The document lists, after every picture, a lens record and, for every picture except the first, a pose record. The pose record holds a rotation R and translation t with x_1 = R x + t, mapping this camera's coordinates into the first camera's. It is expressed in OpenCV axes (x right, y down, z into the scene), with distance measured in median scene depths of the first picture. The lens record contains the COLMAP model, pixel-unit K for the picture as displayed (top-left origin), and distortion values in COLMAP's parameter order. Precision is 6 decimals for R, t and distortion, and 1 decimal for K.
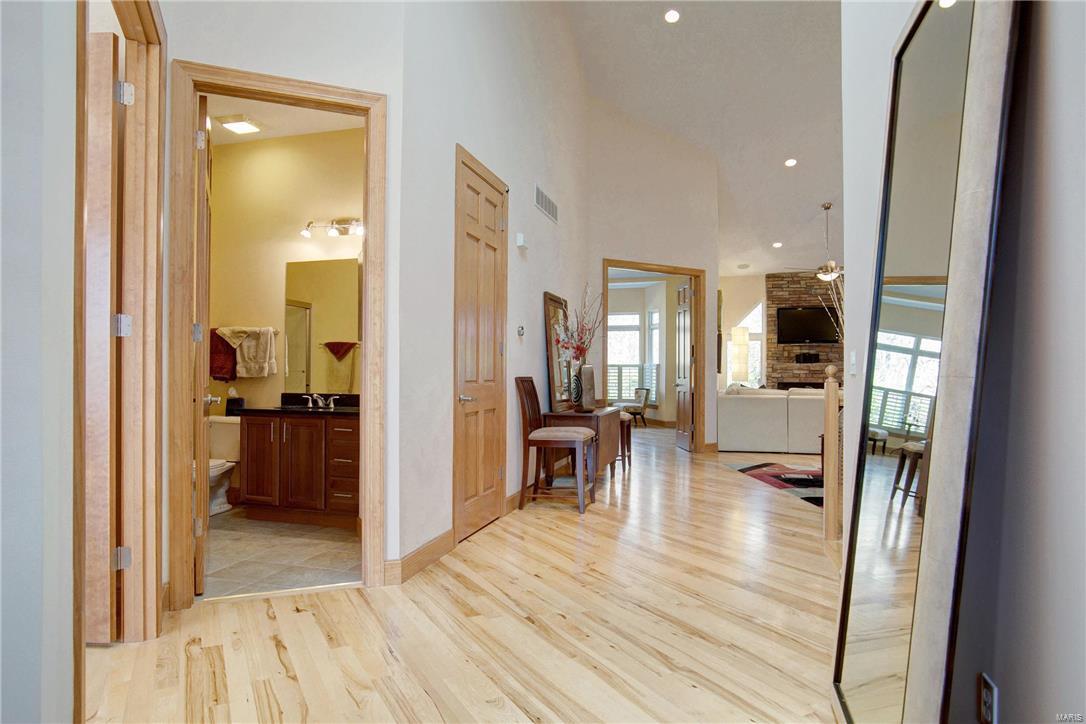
lens RADIAL K [[636.9, 0, 539.3], [0, 636.9, 367.6], [0, 0, 1]] dist [-0.065271, 0.039906]
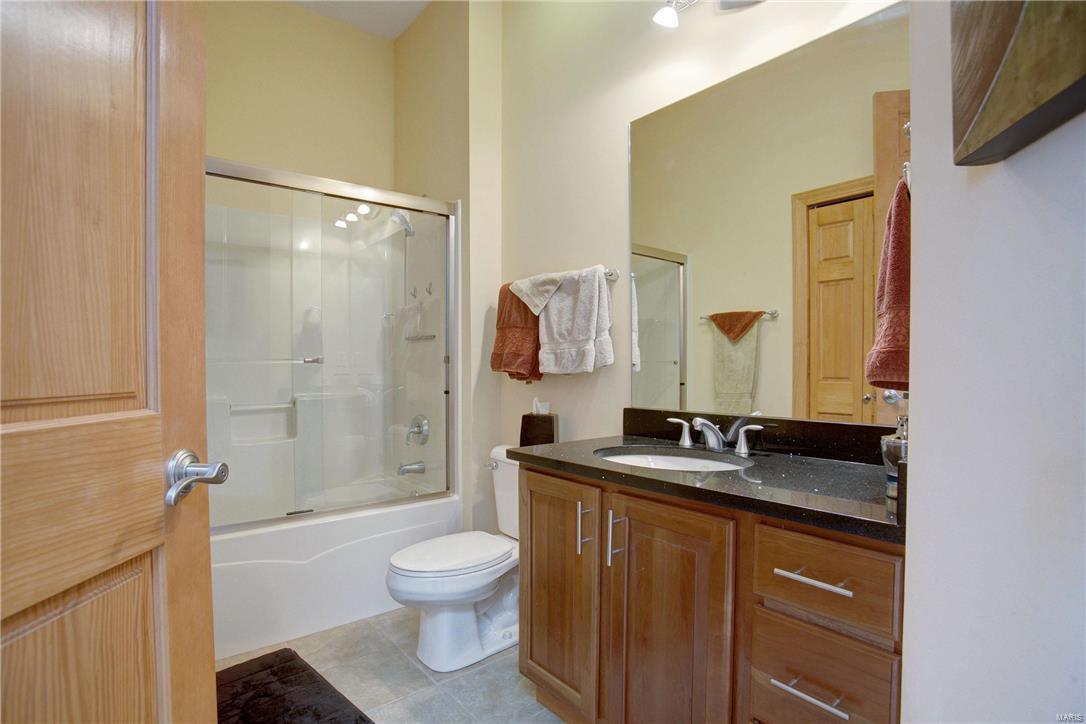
lens RADIAL K [[539.2, 0, 542.7], [0, 539.2, 368.4], [0, 0, 1]] dist [-0.002020, -0.000074]
pose [[0.819704, -0.006559, -0.572750, -0.234094], [0.013877, 0.999868, 0.008410, 0.007931], [0.572619, -0.014842, 0.819687, 0.649727]]
